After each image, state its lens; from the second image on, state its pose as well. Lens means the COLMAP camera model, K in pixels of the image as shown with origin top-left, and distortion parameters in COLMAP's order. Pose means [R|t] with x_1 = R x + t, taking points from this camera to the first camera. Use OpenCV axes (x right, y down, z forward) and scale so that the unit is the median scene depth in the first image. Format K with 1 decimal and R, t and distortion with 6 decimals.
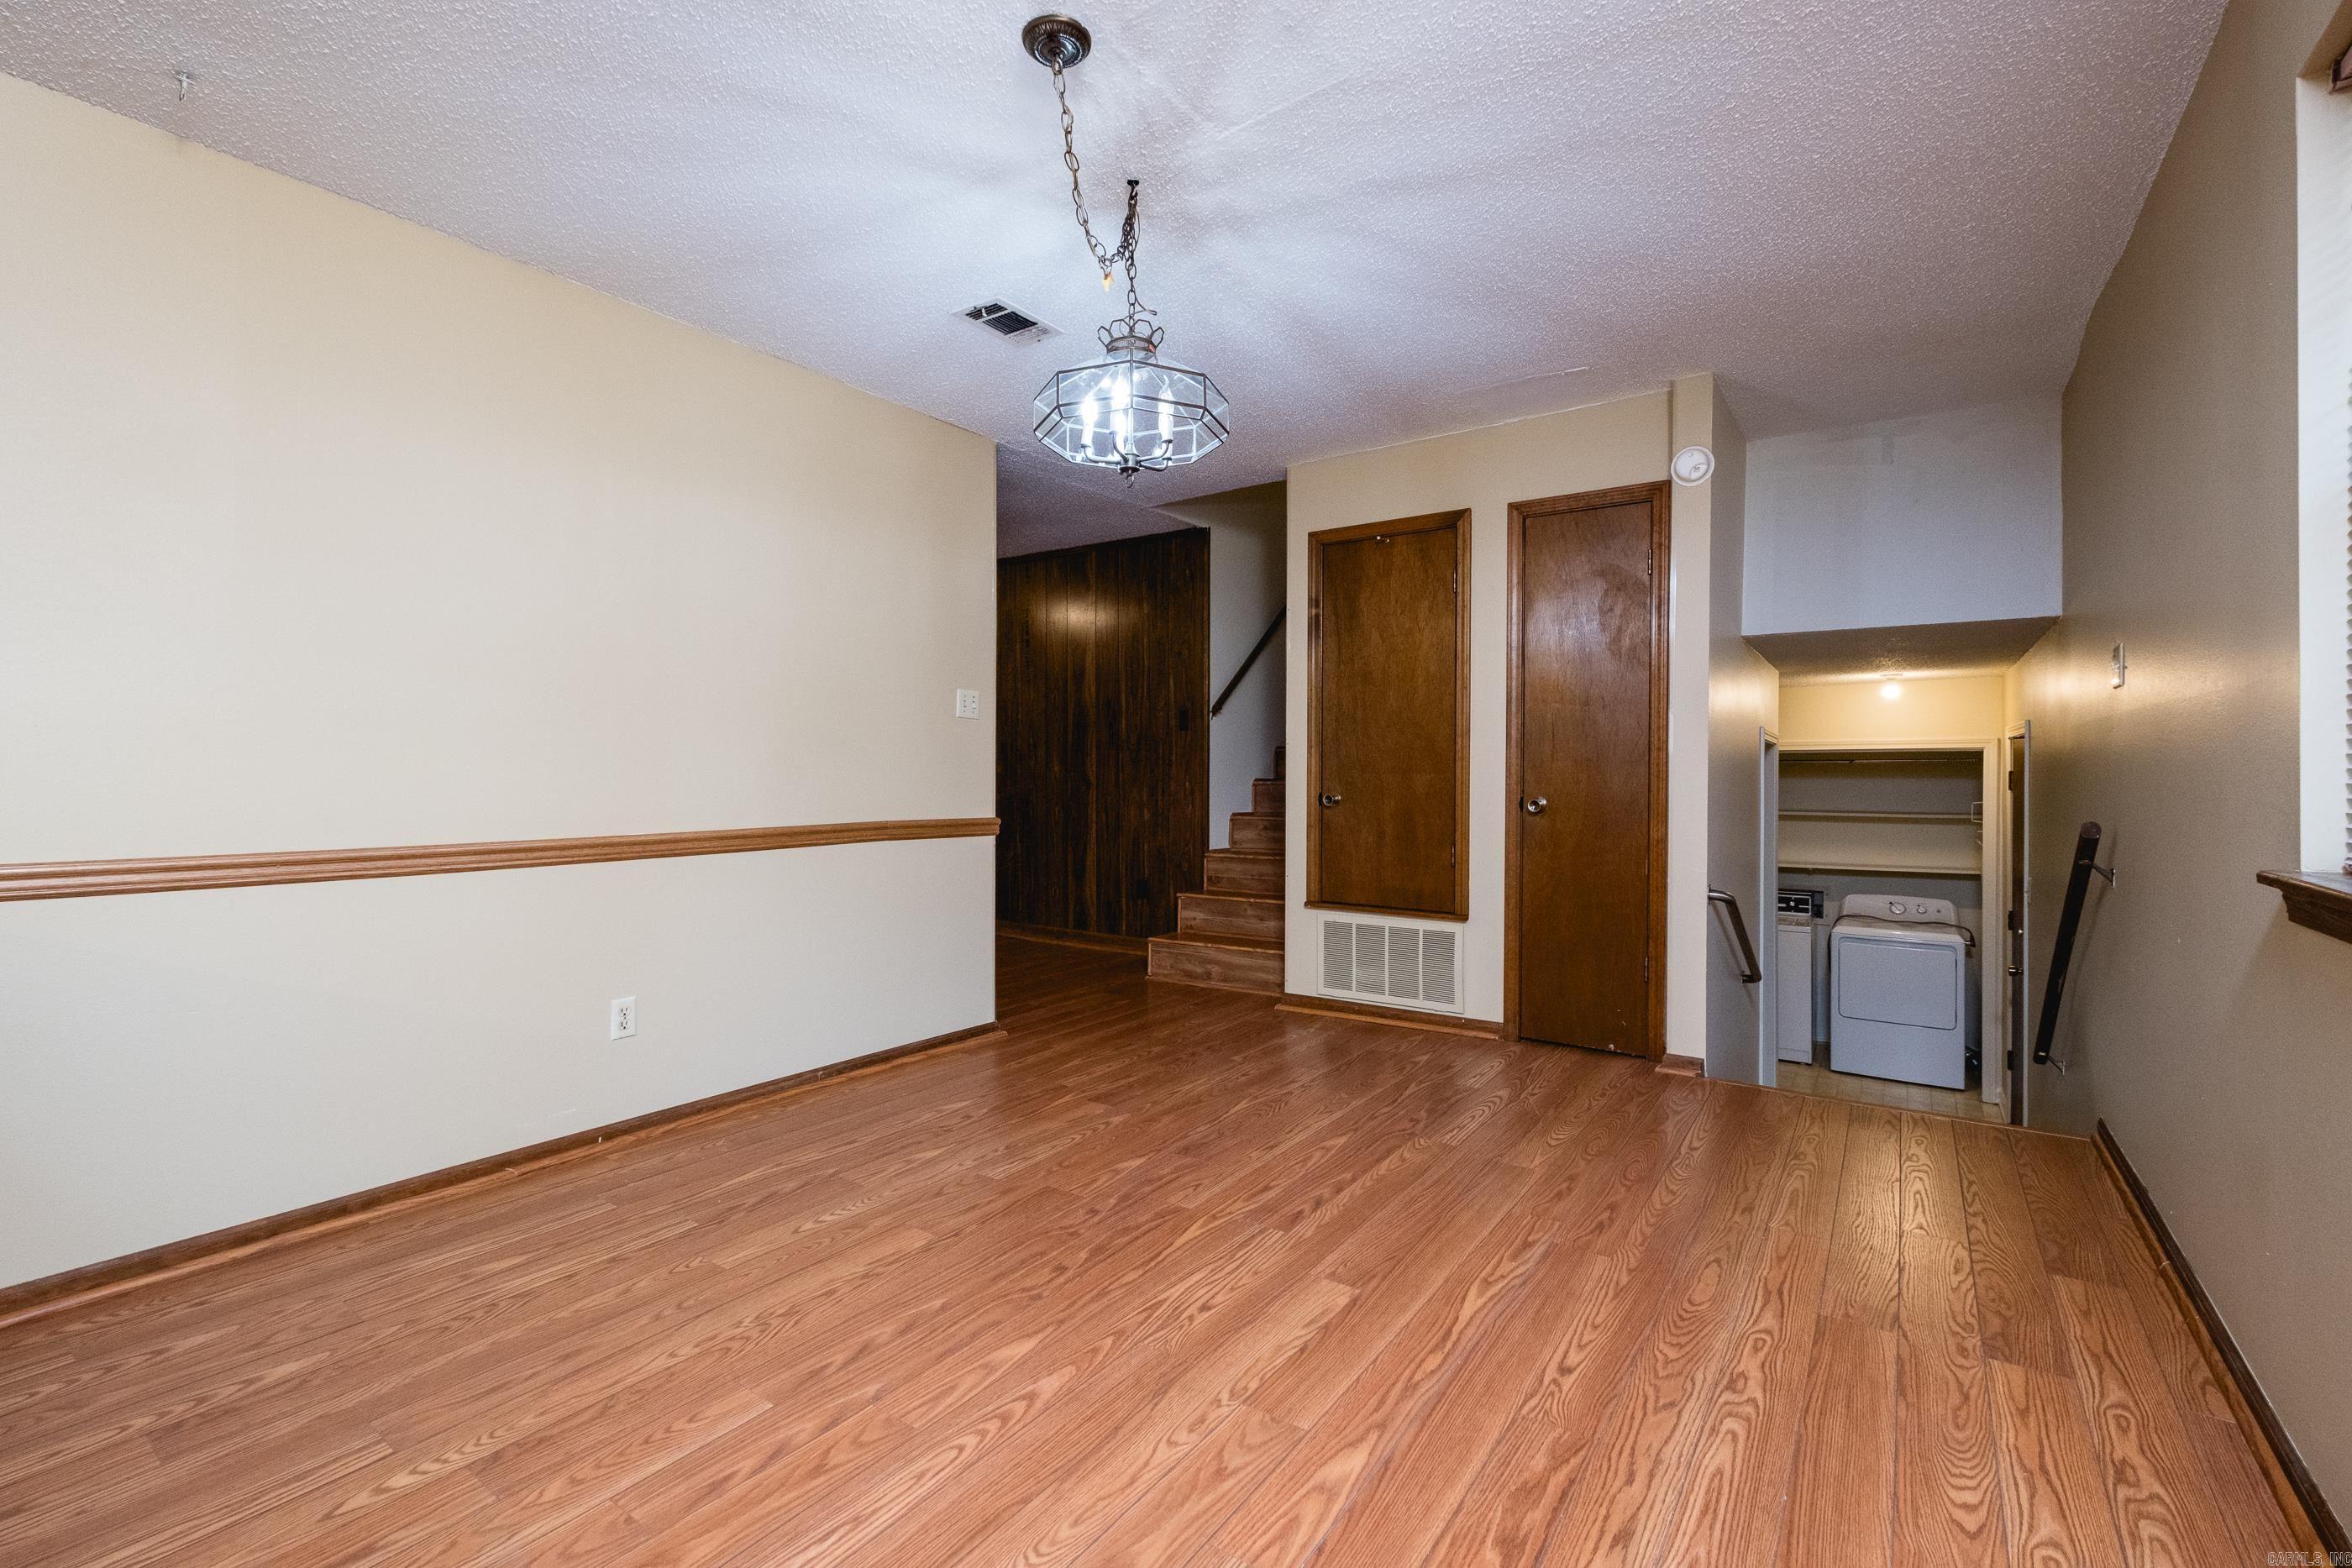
lens RADIAL K [[978.7, 0, 1086.0], [0, 978.7, 771.1], [0, 0, 1]] dist [0.003246, -0.000129]
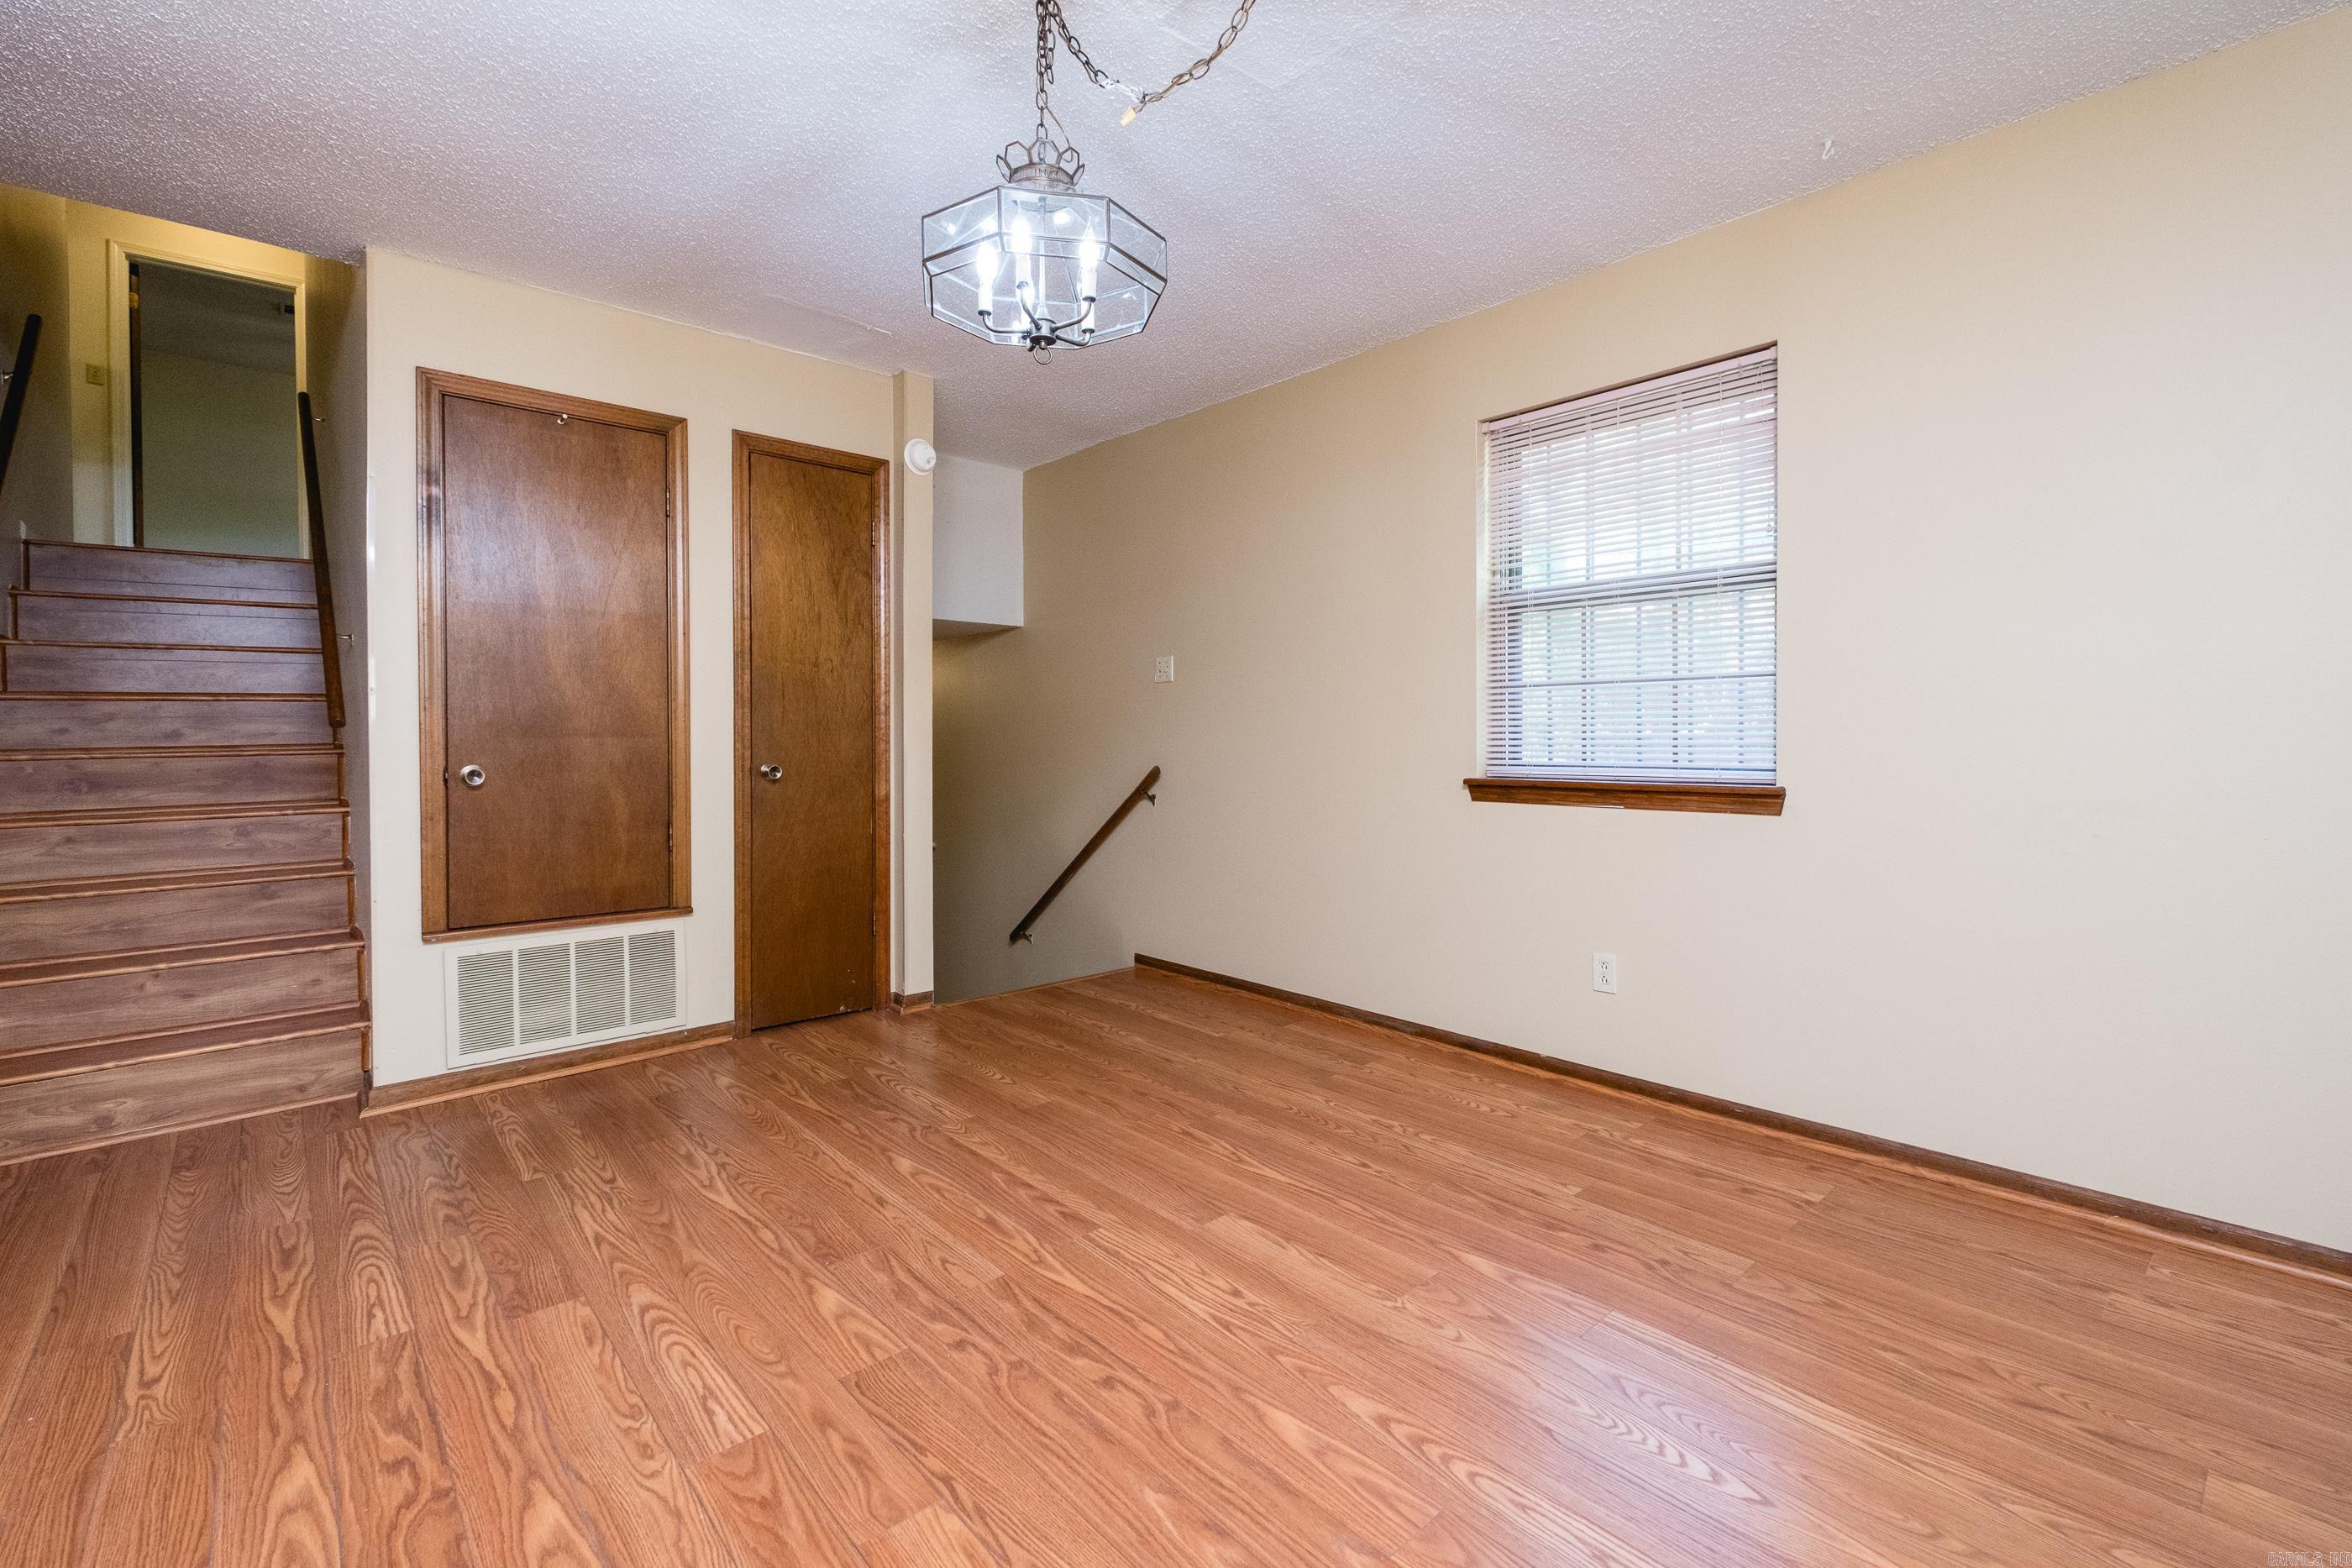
lens RADIAL K [[1079.5, 0, 1174.3], [0, 1079.5, 763.1], [0, 0, 1]] dist [0.002085, -0.000648]
pose [[0.171095, -0.025261, 0.984931, -0.630502], [0.002401, 0.999679, 0.025223, 0.002381], [-0.985252, -0.001951, 0.171101, 0.606944]]
